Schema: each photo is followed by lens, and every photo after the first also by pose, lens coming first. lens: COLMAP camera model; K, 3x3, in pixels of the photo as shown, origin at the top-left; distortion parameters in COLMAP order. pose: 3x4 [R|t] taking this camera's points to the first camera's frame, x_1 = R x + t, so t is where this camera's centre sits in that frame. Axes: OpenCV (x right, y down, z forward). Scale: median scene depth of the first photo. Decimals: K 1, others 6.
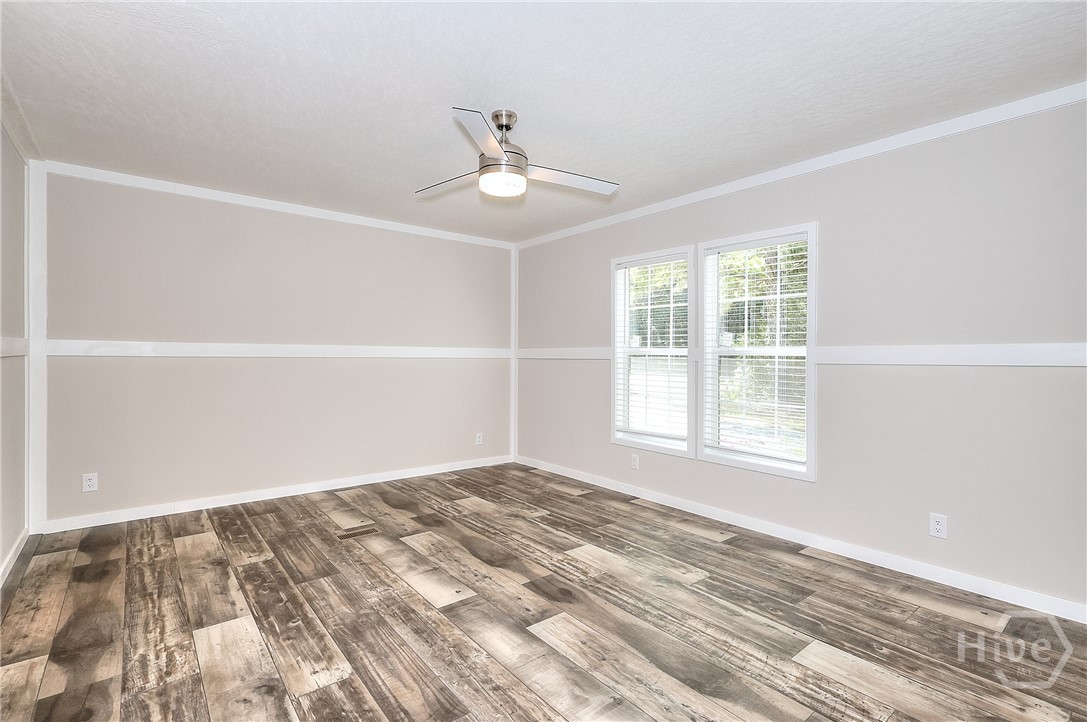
lens RADIAL K [[508.2, 0, 547.2], [0, 508.2, 341.1], [0, 0, 1]] dist [0.000677, 0.000176]
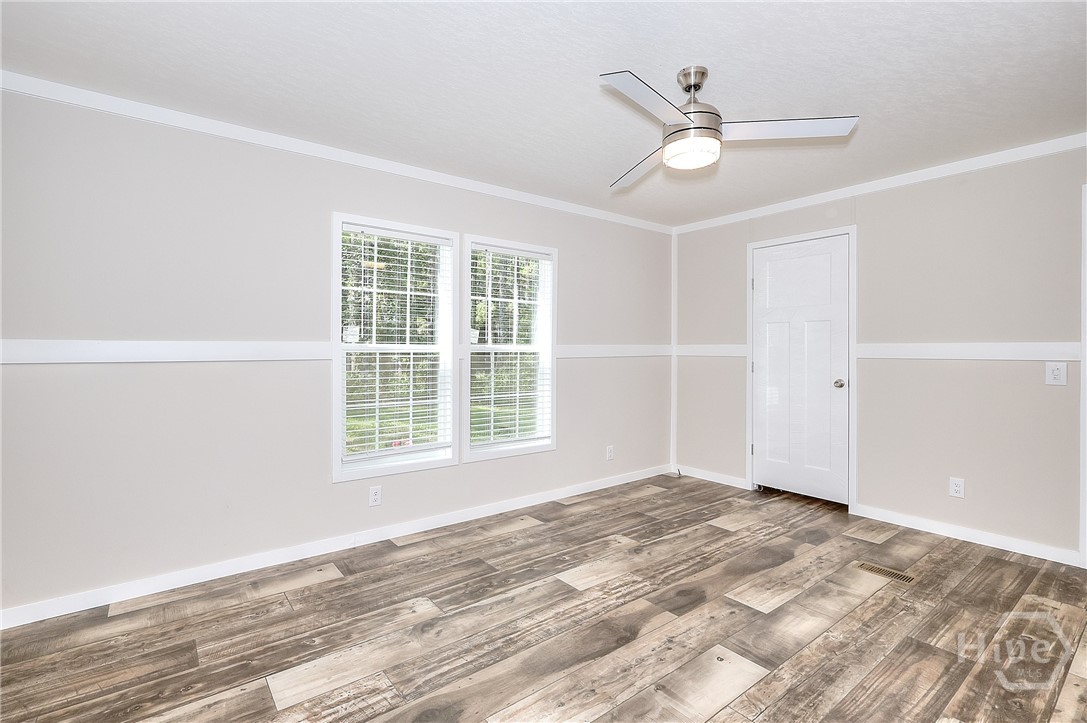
lens RADIAL K [[500.8, 0, 545.1], [0, 500.8, 348.8], [0, 0, 1]] dist [-0.000067, 0.000225]
pose [[0.023705, -0.000240, 0.999719, -0.858799], [-0.024817, 0.999692, 0.000828, 0.022671], [-0.999411, -0.024830, 0.023692, 1.143984]]
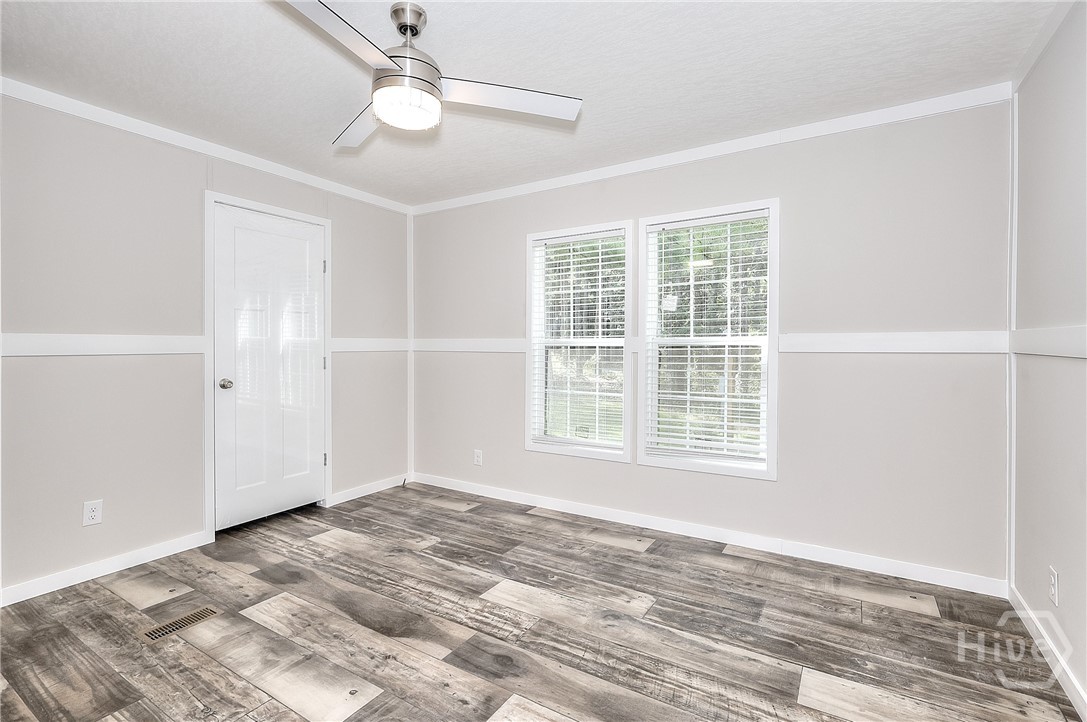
lens RADIAL K [[502.3, 0, 543.9], [0, 502.3, 342.7], [0, 0, 1]] dist [-0.005716, 0.000502]
pose [[0.945916, -0.007599, 0.324321, -0.133320], [0.000978, 0.999788, 0.020572, 0.004718], [-0.324409, -0.019143, 0.945723, 0.256592]]
